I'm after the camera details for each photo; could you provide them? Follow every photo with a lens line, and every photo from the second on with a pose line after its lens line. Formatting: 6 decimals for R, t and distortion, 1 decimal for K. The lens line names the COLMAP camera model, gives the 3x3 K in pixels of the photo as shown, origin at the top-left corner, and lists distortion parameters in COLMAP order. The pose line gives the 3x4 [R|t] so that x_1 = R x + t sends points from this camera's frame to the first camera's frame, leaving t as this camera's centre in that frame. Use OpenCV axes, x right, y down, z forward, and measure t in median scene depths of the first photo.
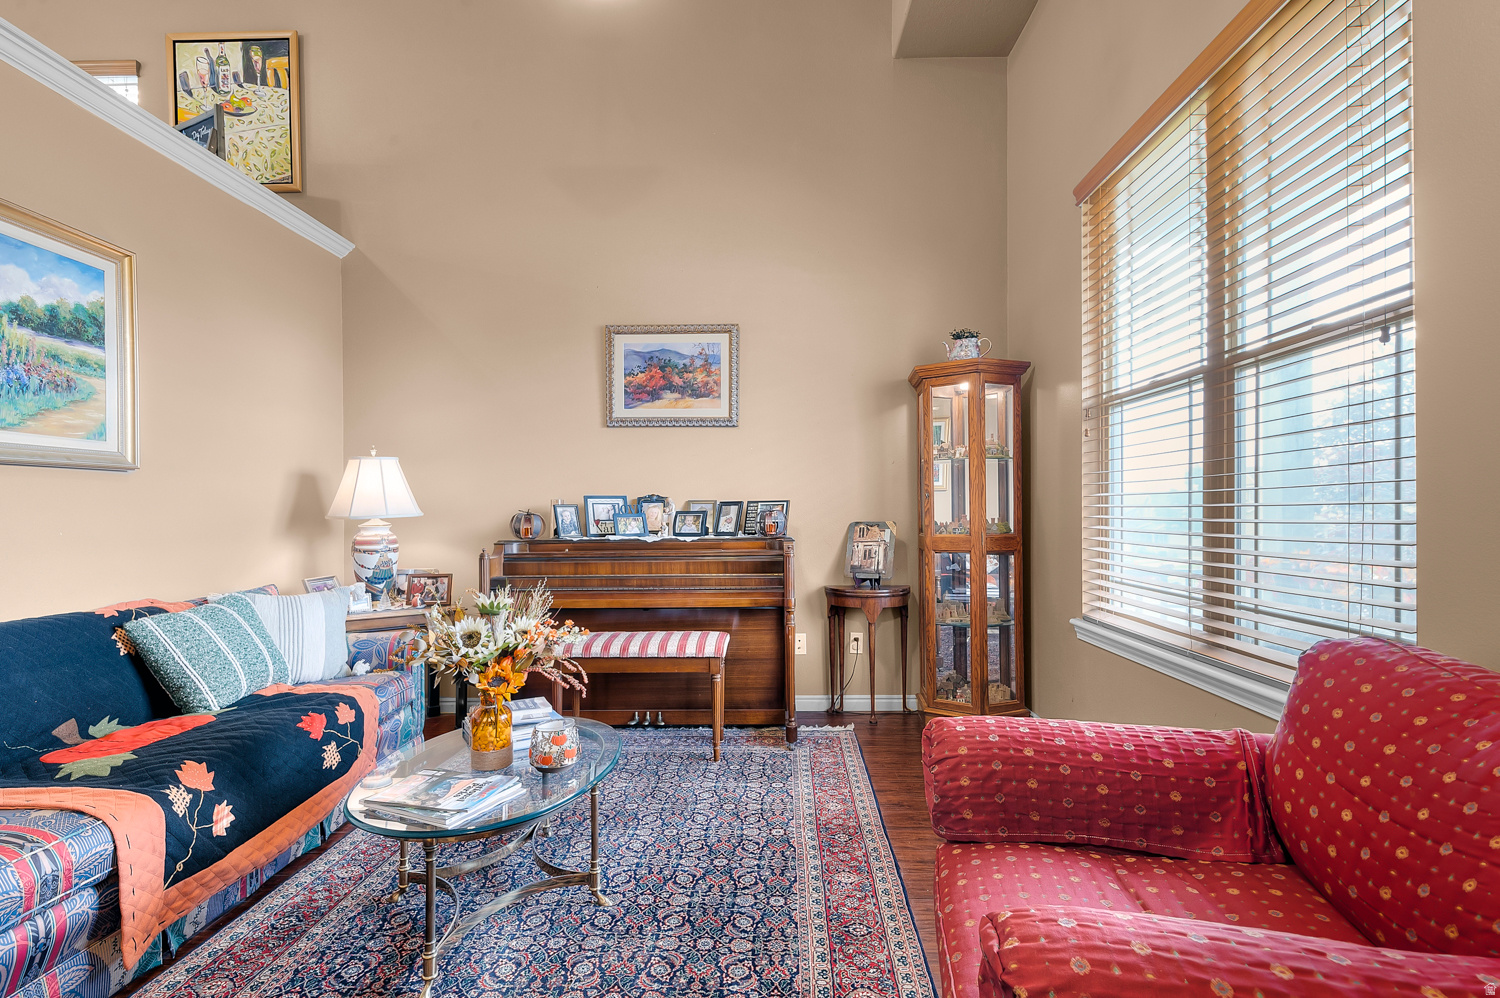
lens RADIAL K [[730.8, 0, 752.3], [0, 730.8, 509.3], [0, 0, 1]] dist [0.000069, -0.000109]
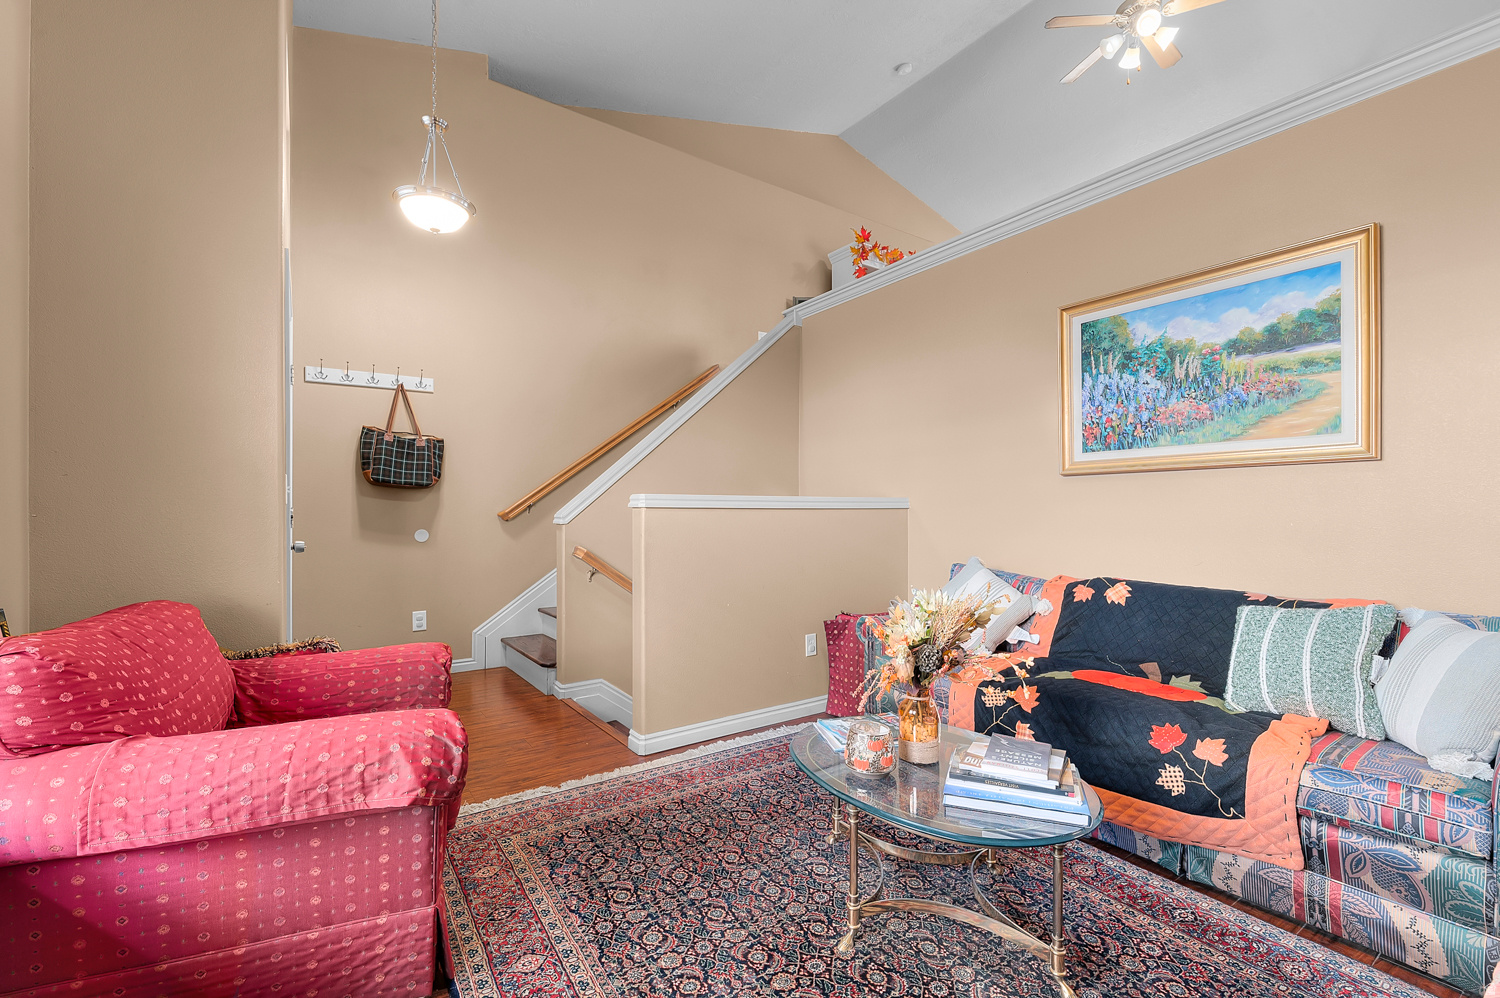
lens RADIAL K [[656.0, 0, 756.8], [0, 656.0, 505.4], [0, 0, 1]] dist [-0.002382, -0.000650]
pose [[-0.808621, 0.007170, -0.588286, 0.301869], [0.011036, 0.999935, -0.002983, -0.000828], [0.588226, -0.008904, -0.808647, 1.348016]]
